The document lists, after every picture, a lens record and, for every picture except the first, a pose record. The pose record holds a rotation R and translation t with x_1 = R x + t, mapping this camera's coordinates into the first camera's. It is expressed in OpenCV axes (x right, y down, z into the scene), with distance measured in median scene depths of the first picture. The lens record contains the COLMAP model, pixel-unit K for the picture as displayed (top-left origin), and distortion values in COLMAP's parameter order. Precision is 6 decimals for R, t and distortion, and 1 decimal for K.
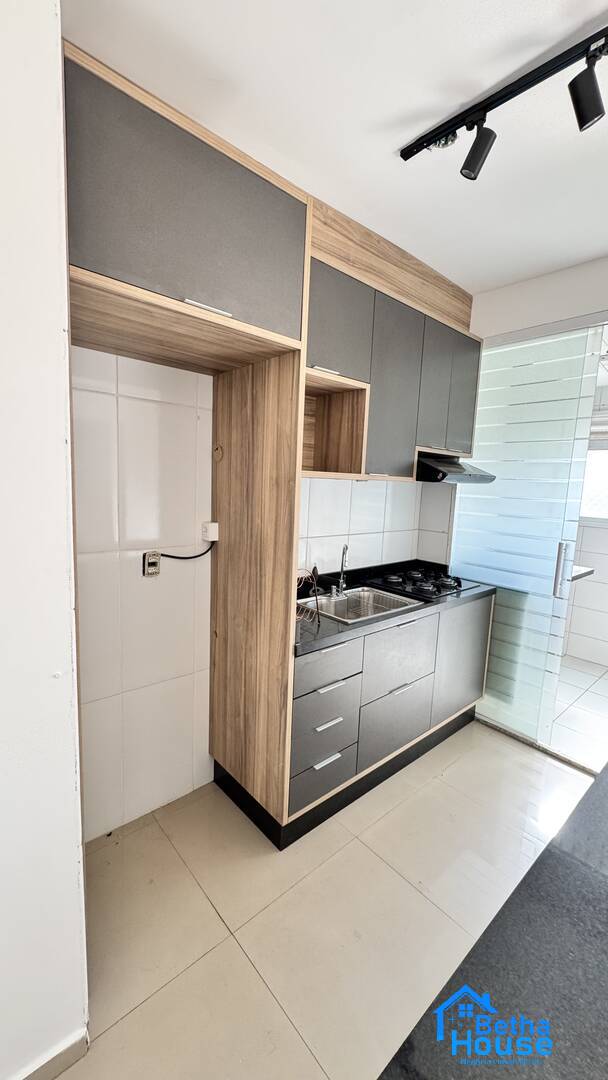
lens RADIAL K [[428.7, 0, 304.8], [0, 428.7, 539.1], [0, 0, 1]] dist [-0.002411, 0.000651]
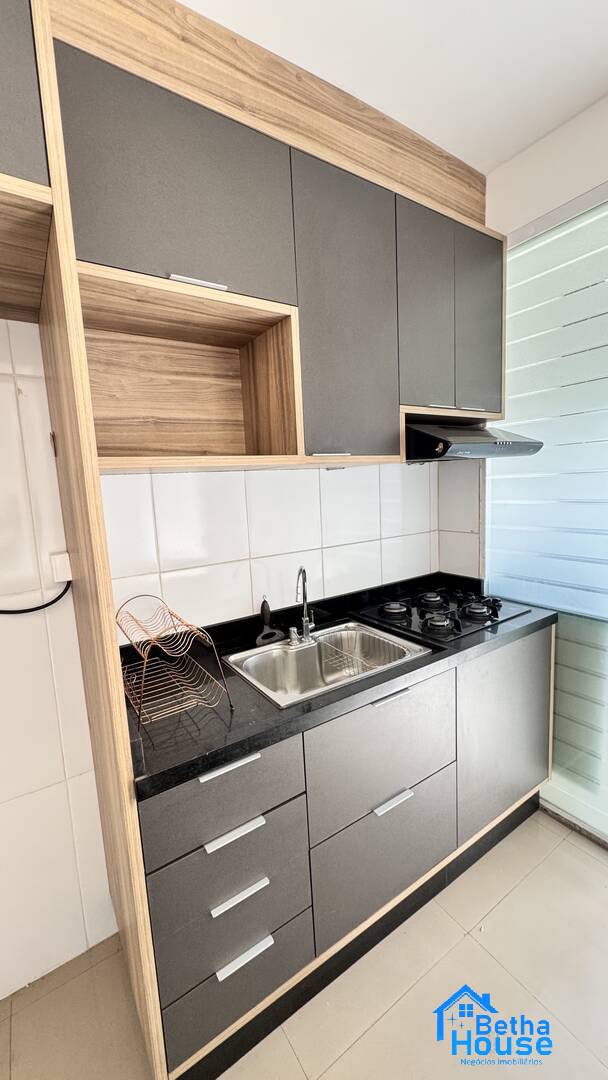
lens RADIAL K [[428.7, 0, 304.4], [0, 428.7, 538.4], [0, 0, 1]] dist [-0.002411, 0.000651]
pose [[0.986682, -0.071038, -0.146328, 0.200002], [0.070323, 0.997474, -0.010059, -0.023391], [0.146673, -0.000366, 0.989185, 0.350974]]
